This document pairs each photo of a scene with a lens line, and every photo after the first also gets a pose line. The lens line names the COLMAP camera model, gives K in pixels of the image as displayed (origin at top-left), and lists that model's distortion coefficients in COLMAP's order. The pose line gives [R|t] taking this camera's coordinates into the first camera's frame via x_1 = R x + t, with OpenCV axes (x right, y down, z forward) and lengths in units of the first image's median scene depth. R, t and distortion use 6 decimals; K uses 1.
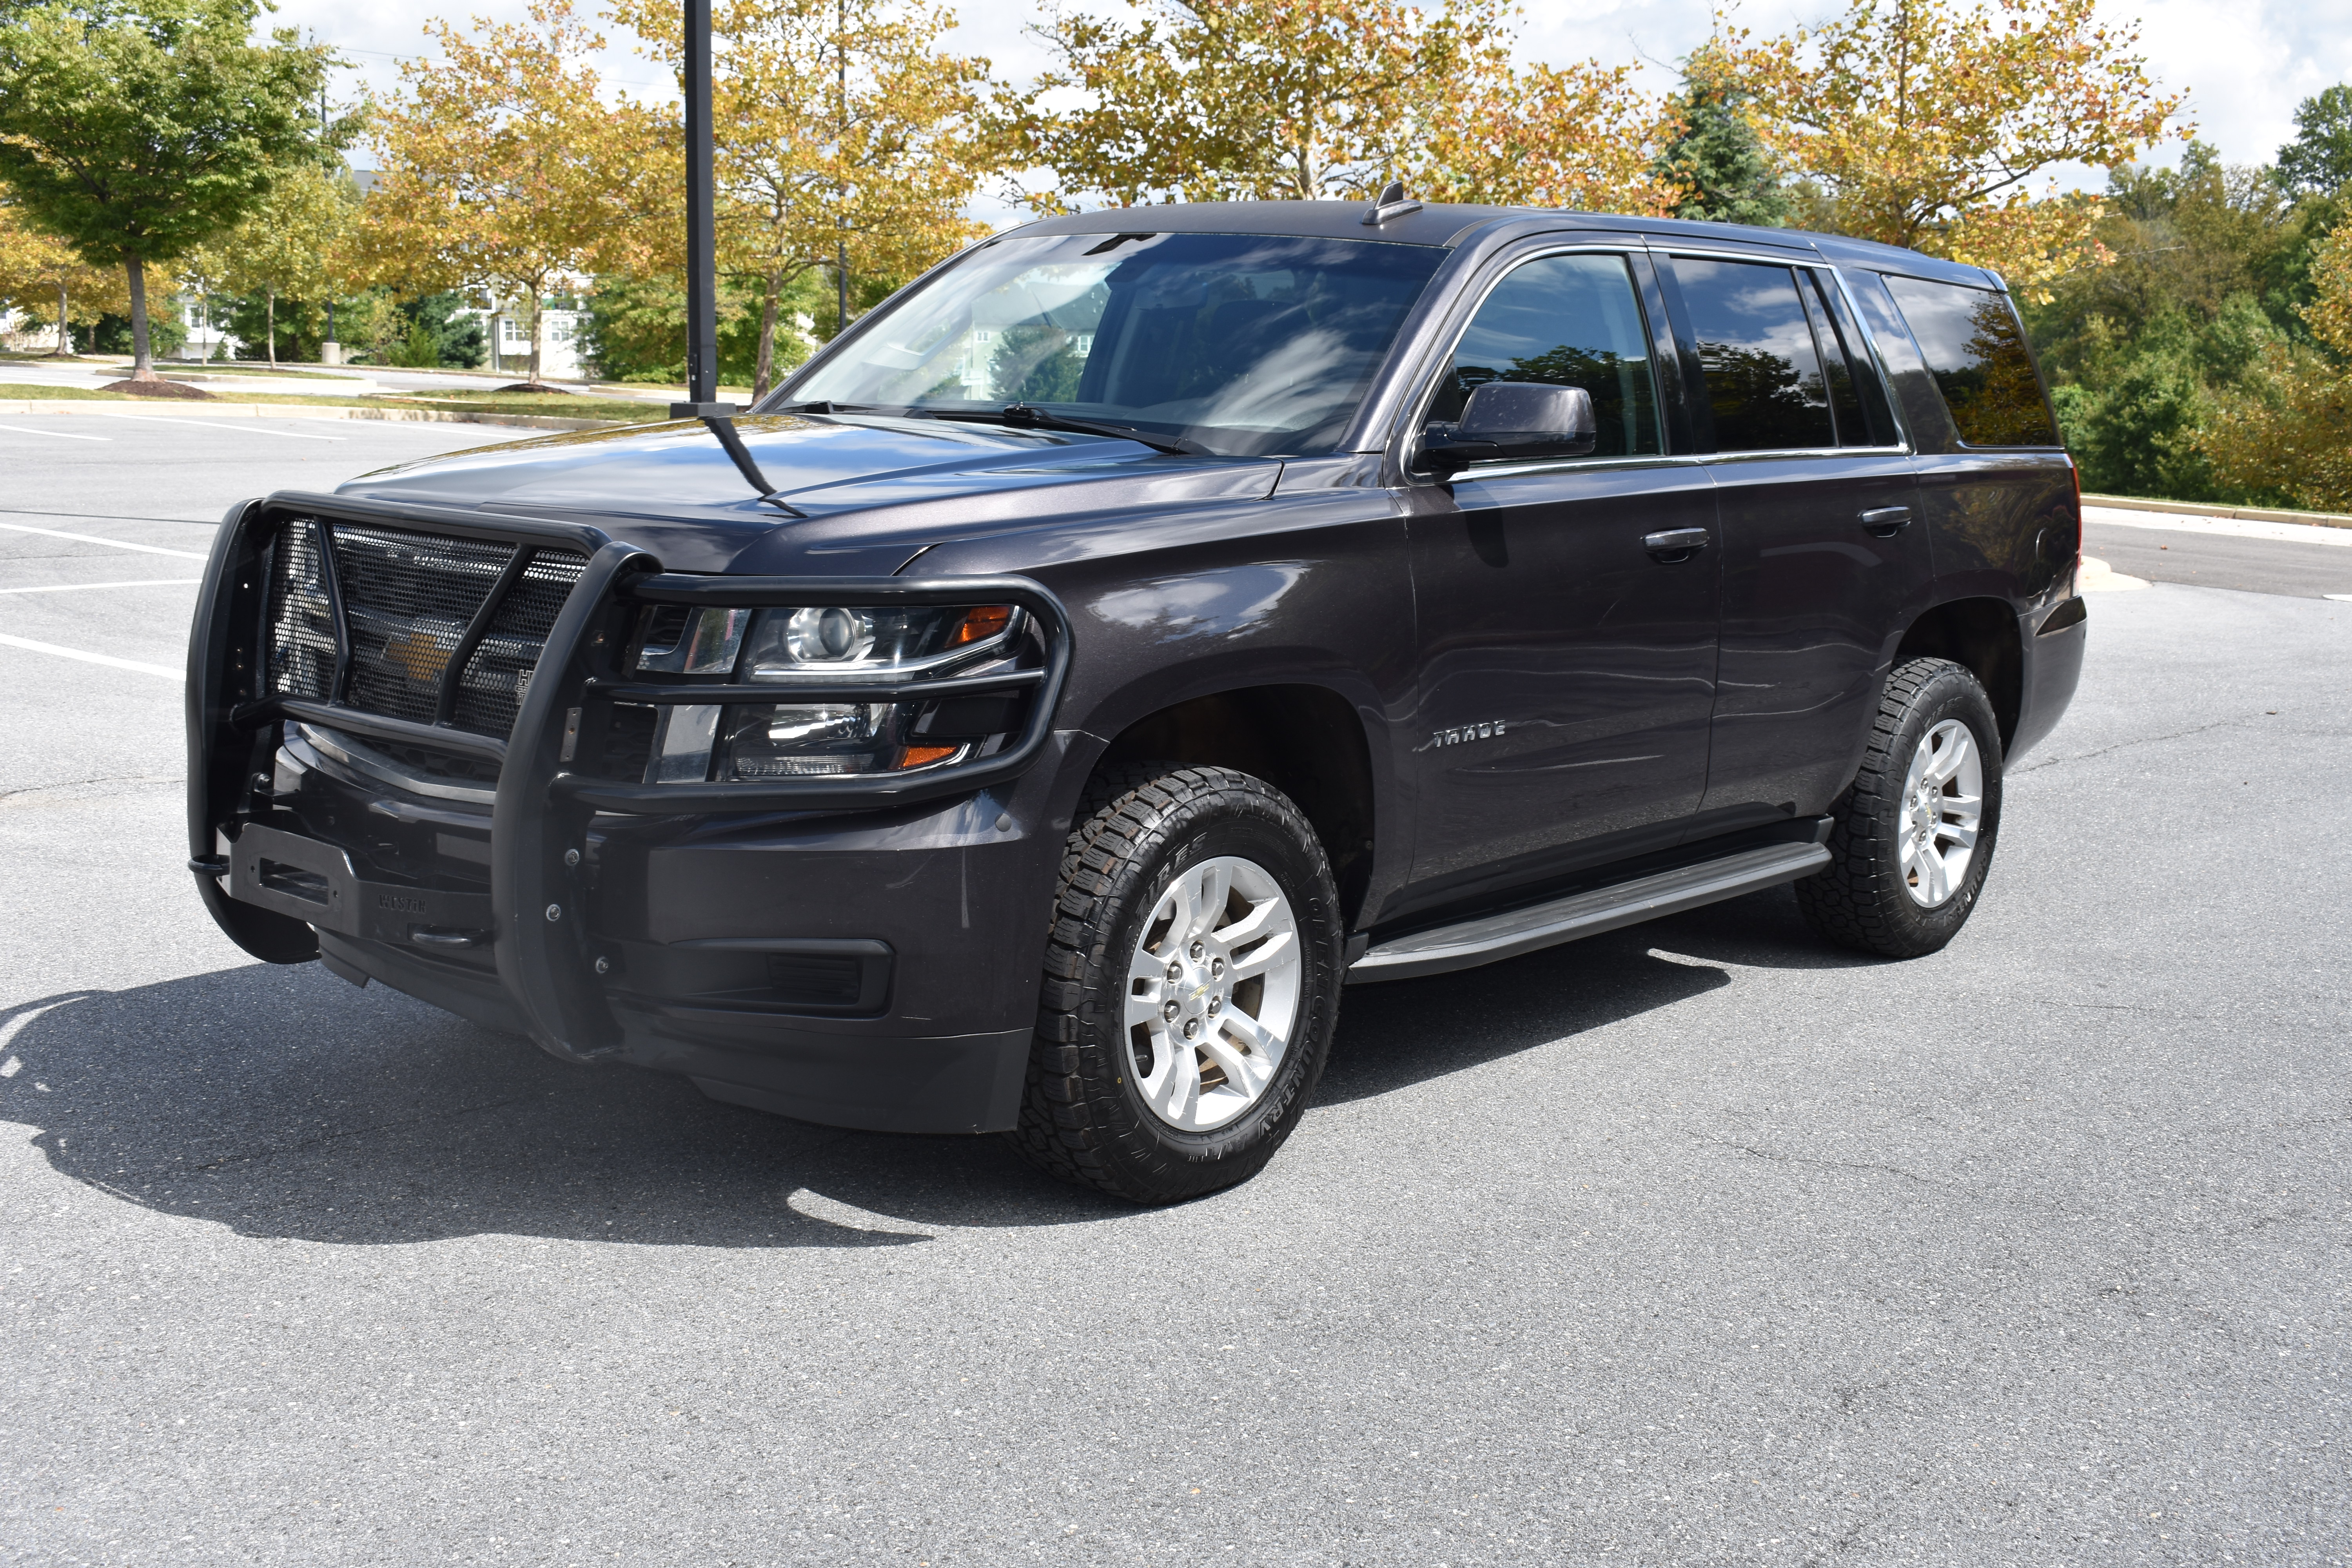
lens RADIAL K [[2817.7, 0, 1185.5], [0, 2817.7, 782.9], [0, 0, 1]] dist [-0.064575, 0.000000]
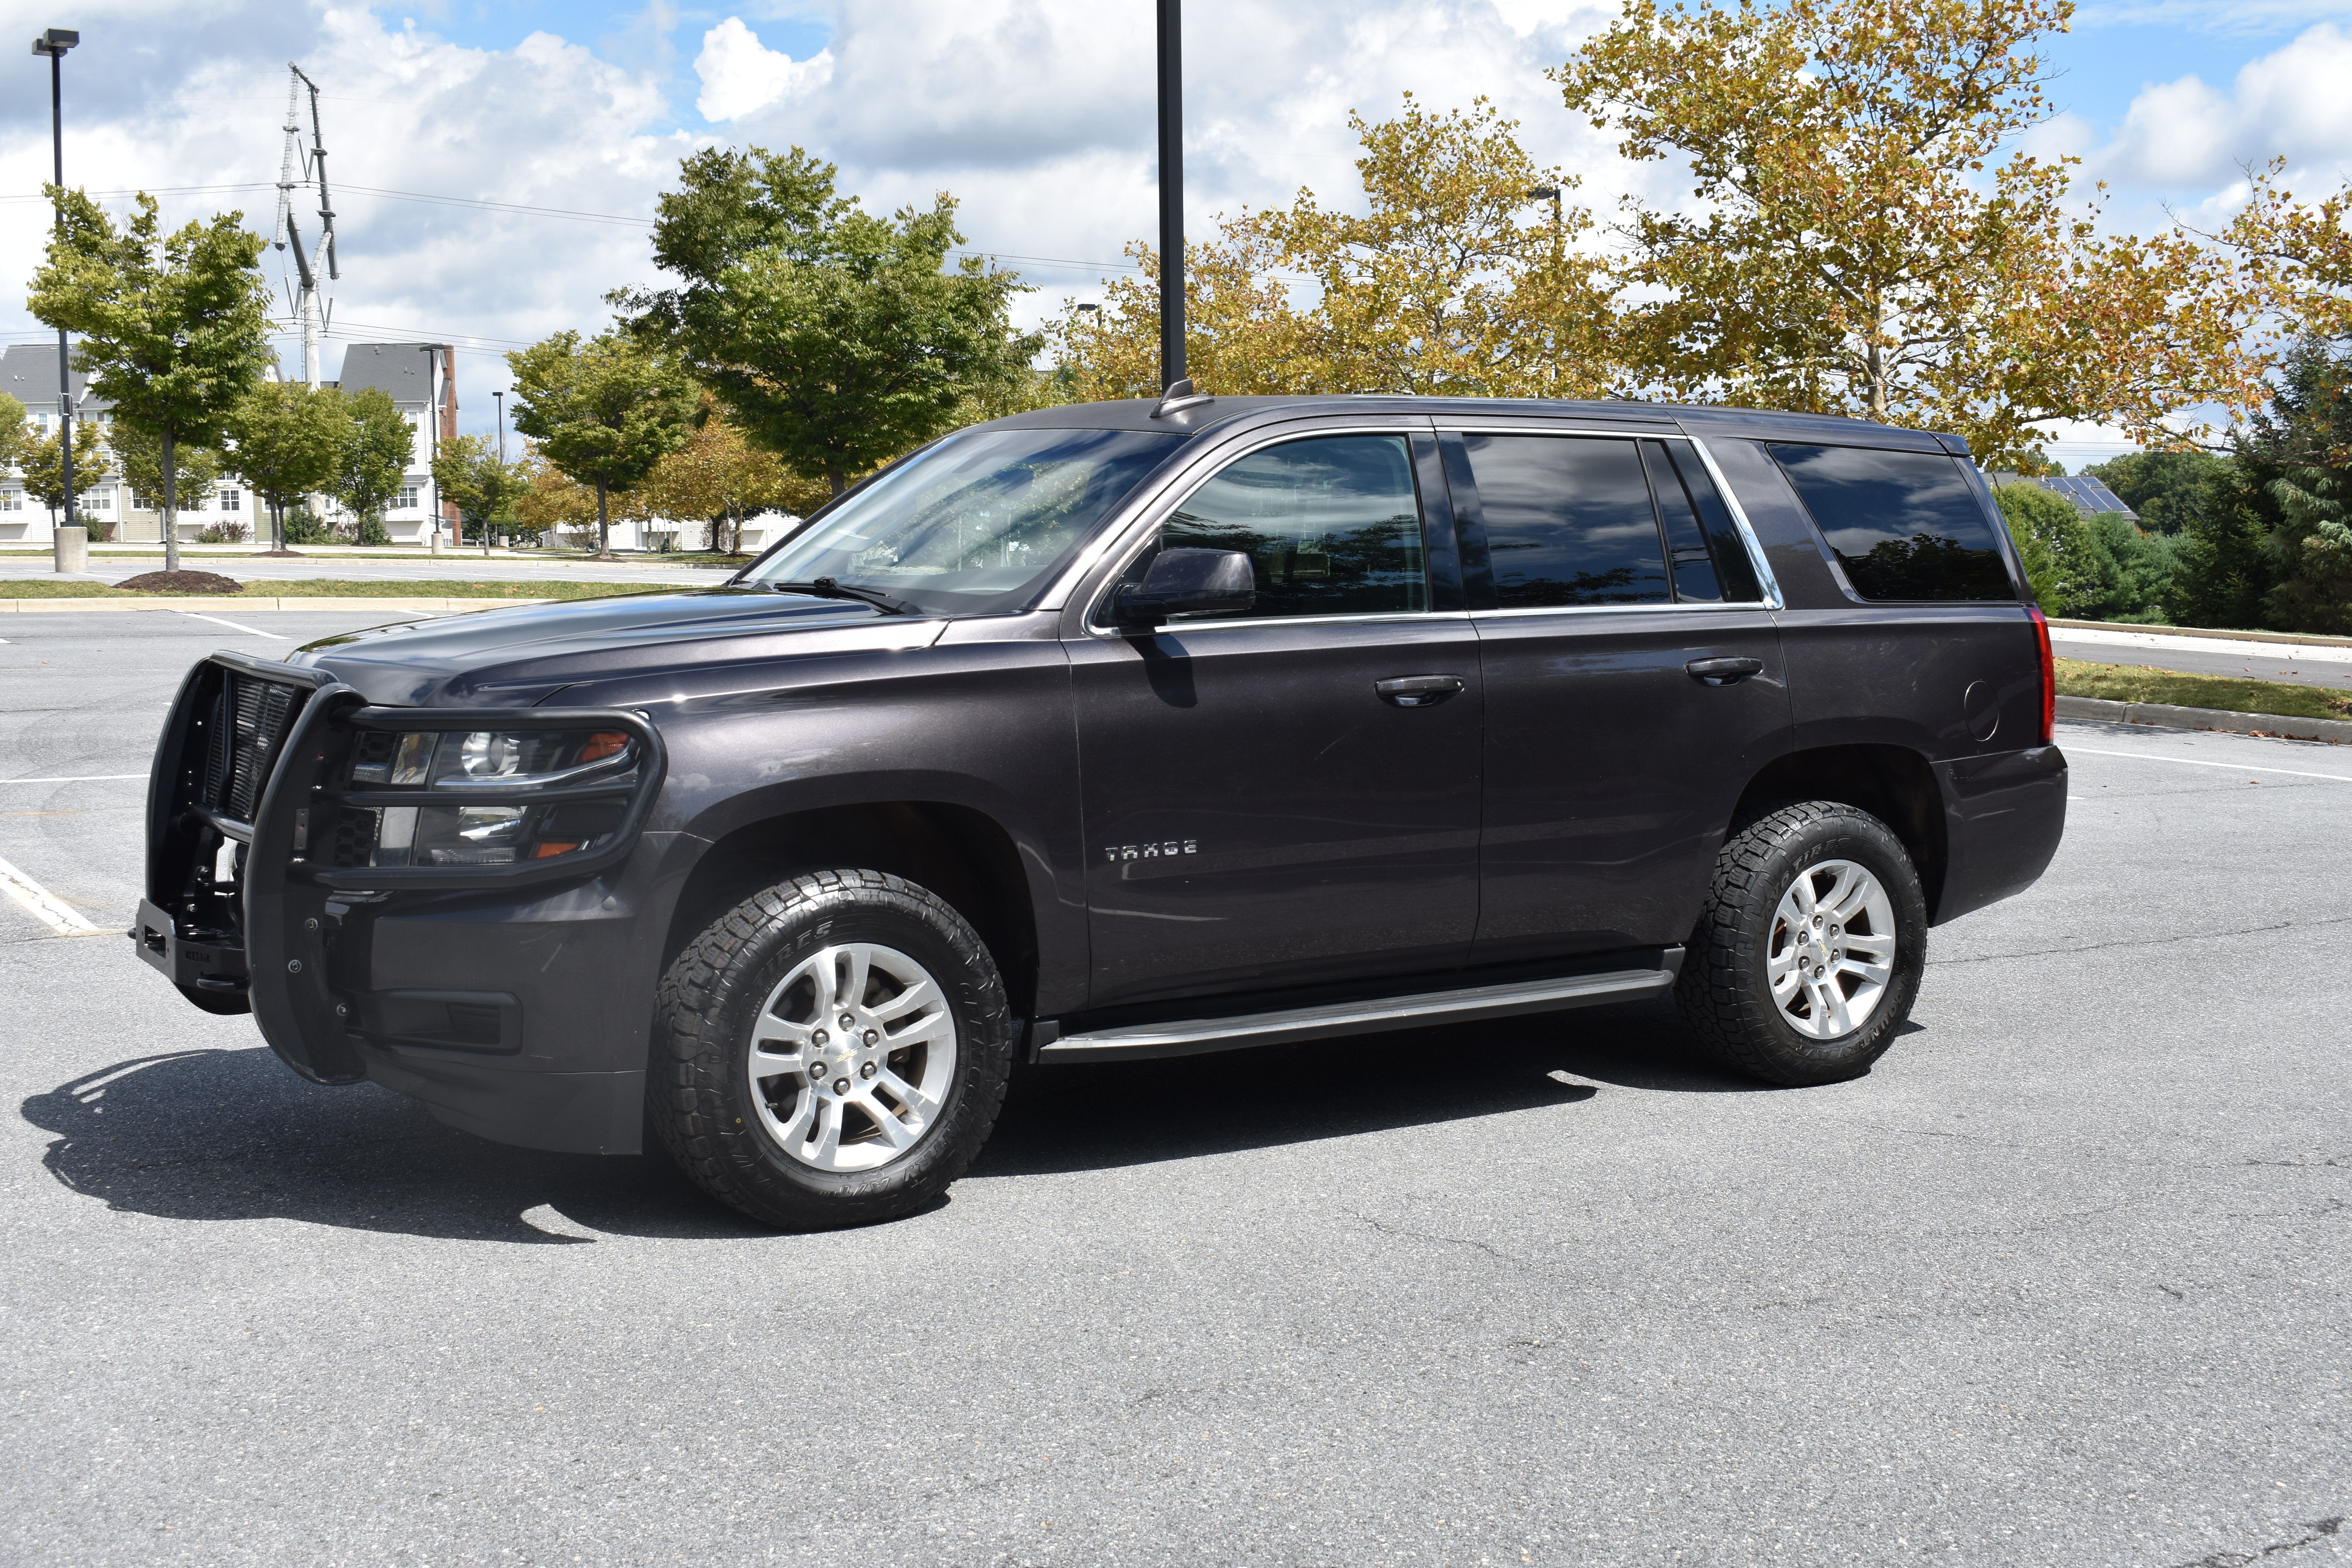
lens RADIAL K [[2817.7, 0, 1150.0], [0, 2817.7, 782.5], [0, 0, 1]] dist [-0.064575, 0.000000]
pose [[0.954835, 0.002738, -0.297123, 0.336075], [-0.023054, 0.997626, -0.064891, 0.022515], [0.296240, 0.068810, 0.952632, -0.080849]]
